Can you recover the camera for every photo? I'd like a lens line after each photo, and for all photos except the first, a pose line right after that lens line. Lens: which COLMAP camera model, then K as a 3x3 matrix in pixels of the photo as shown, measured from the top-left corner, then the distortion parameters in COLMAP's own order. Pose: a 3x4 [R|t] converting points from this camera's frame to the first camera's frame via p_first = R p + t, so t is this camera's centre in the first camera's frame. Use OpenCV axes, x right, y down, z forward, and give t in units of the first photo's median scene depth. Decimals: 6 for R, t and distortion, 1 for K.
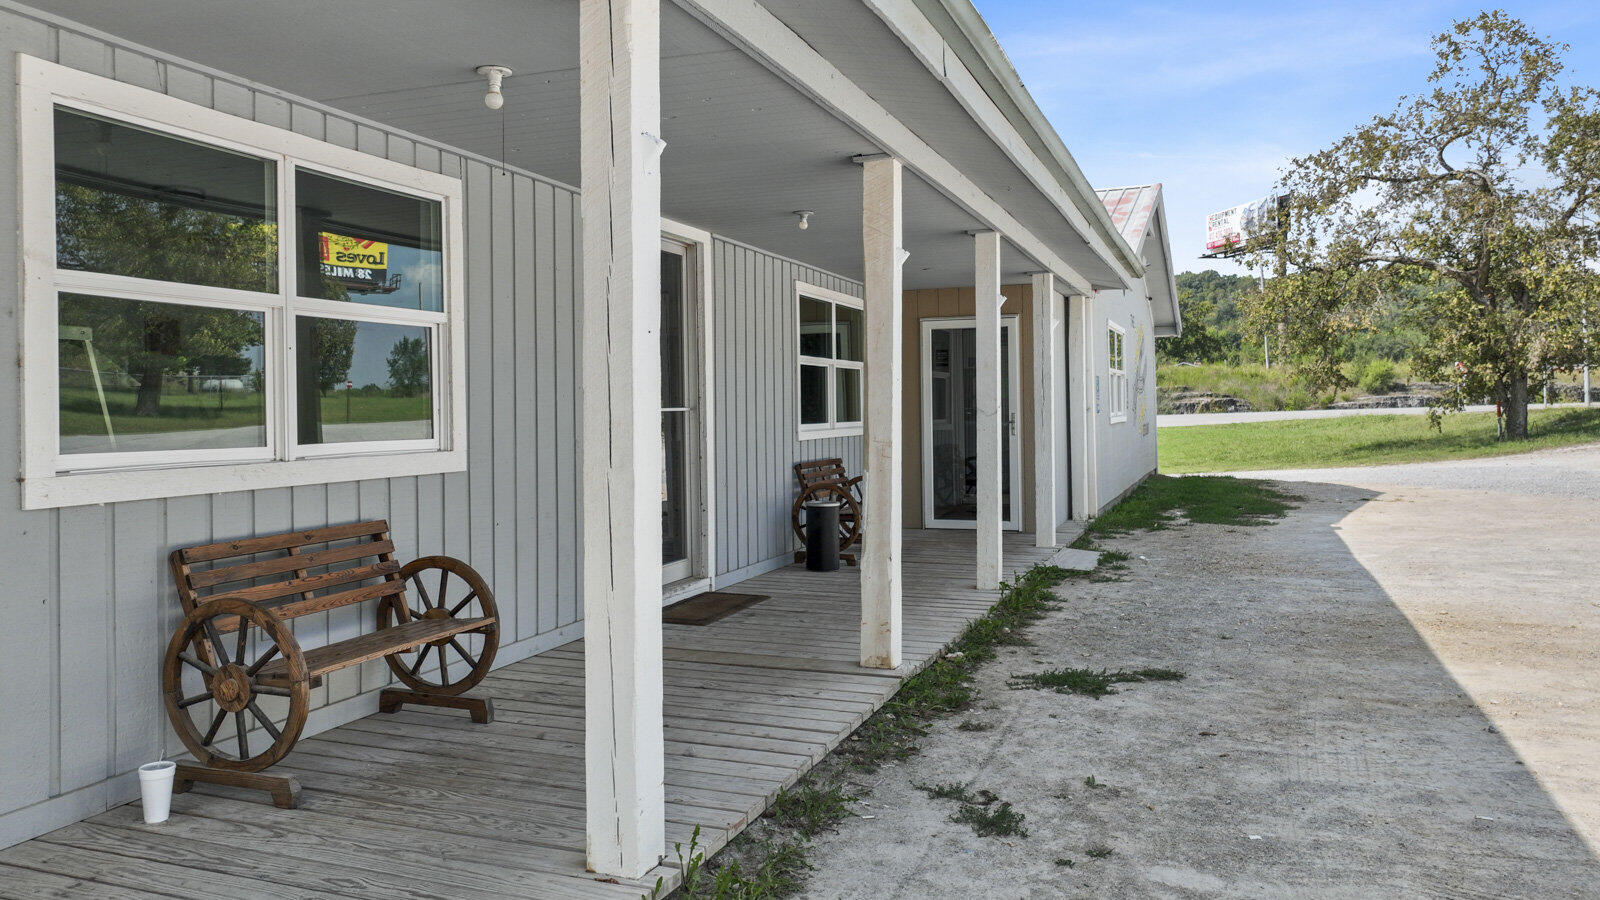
lens RADIAL K [[1123.7, 0, 802.2], [0, 1123.7, 450.2], [0, 0, 1]] dist [-0.000433, 0.015414]
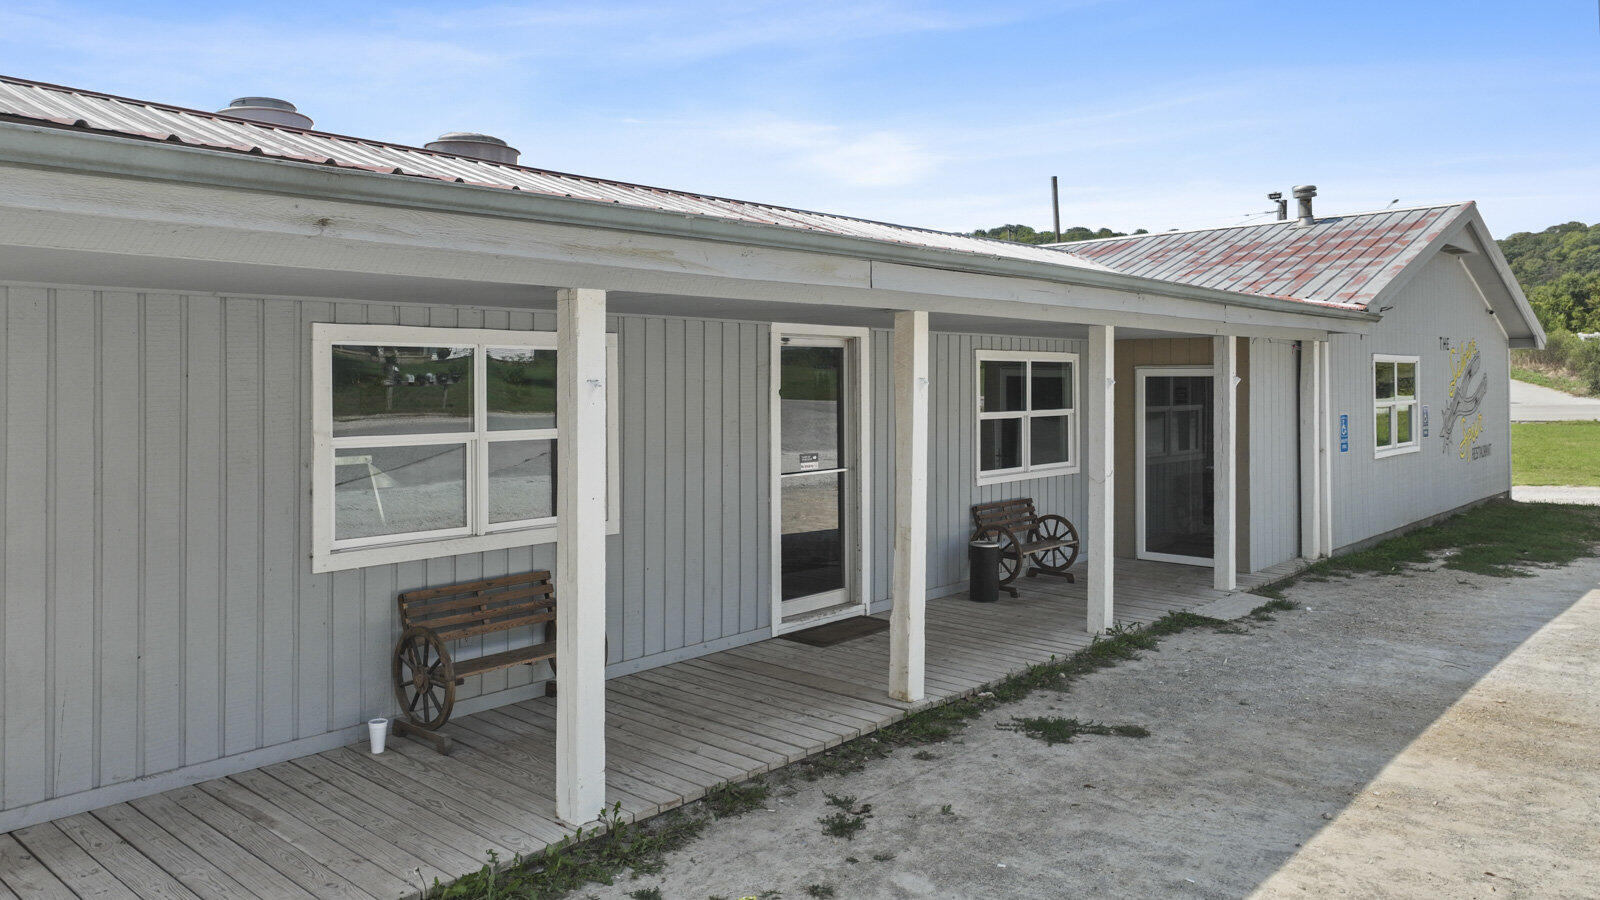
lens RADIAL K [[1086.5, 0, 800.0], [0, 1086.5, 450.0], [0, 0, 1]] dist [0.008134, 0.001131]
pose [[0.933658, 0.029305, -0.356964, 0.581640], [-0.021533, 0.999437, 0.025726, -0.182591], [0.357517, -0.016333, 0.933764, -0.310138]]
